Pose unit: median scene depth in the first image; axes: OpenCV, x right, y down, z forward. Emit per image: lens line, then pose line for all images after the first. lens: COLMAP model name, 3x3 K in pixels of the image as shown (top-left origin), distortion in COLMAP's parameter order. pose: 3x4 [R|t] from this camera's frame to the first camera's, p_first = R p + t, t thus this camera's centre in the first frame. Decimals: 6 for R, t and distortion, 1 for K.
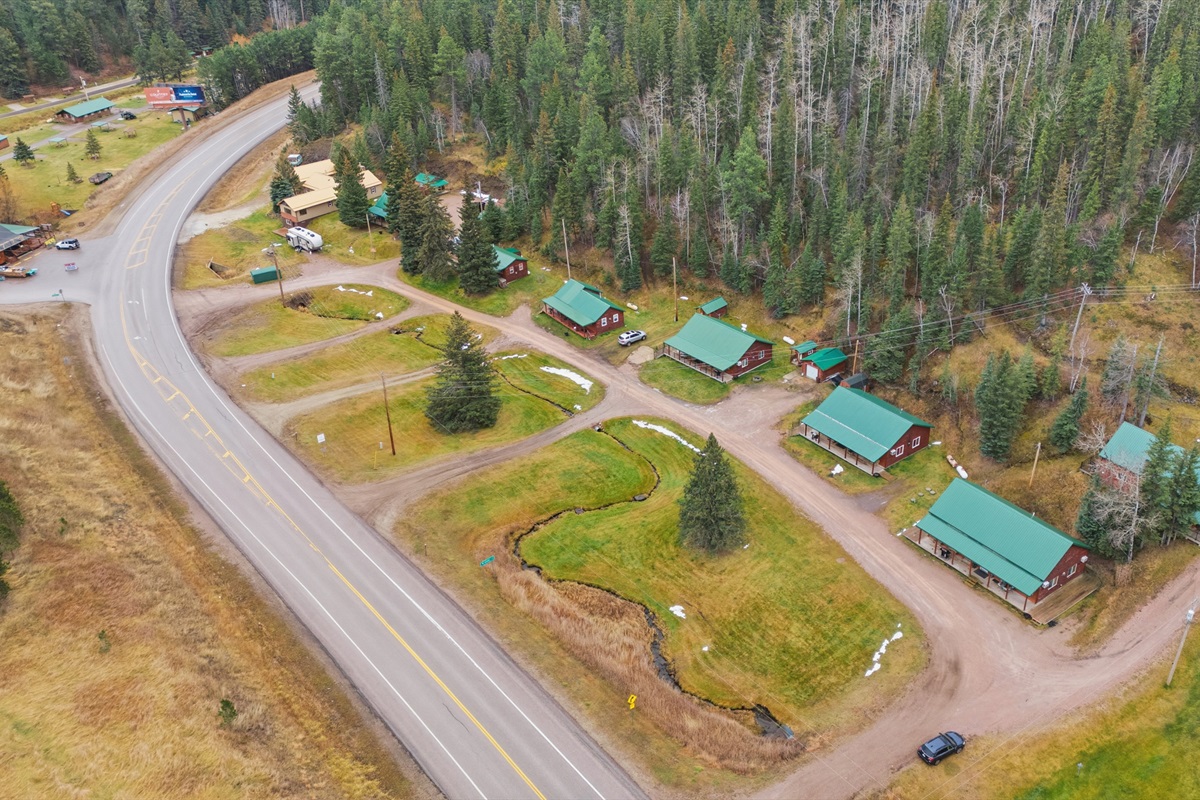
lens RADIAL K [[1038.9, 0, 694.2], [0, 1038.9, 400.2], [0, 0, 1]] dist [0.134882, -0.187391]
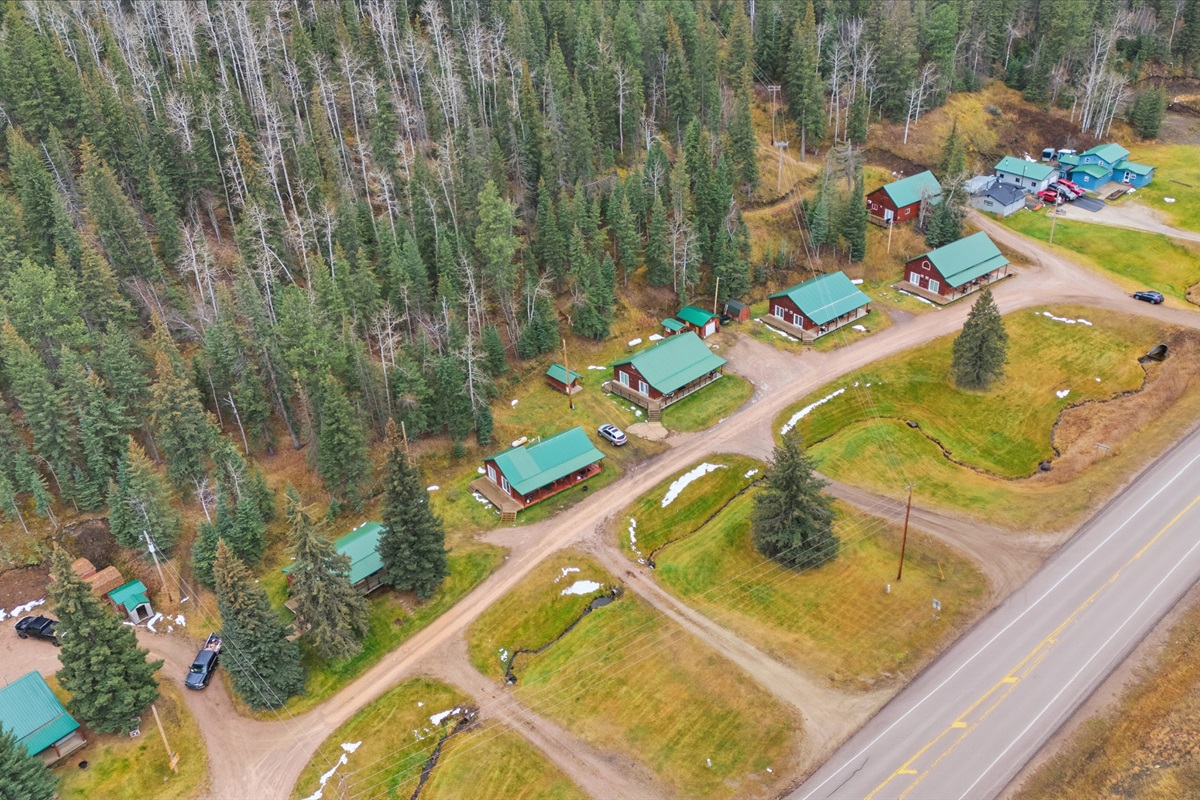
lens RADIAL K [[1028.2, 0, 681.3], [0, 1028.2, 402.4], [0, 0, 1]] dist [0.102455, -0.120006]
pose [[-0.033337, -0.515100, 0.856481, -0.899414], [0.513182, 0.726541, 0.456927, -0.508769], [-0.857632, 0.454763, 0.240120, 0.869235]]
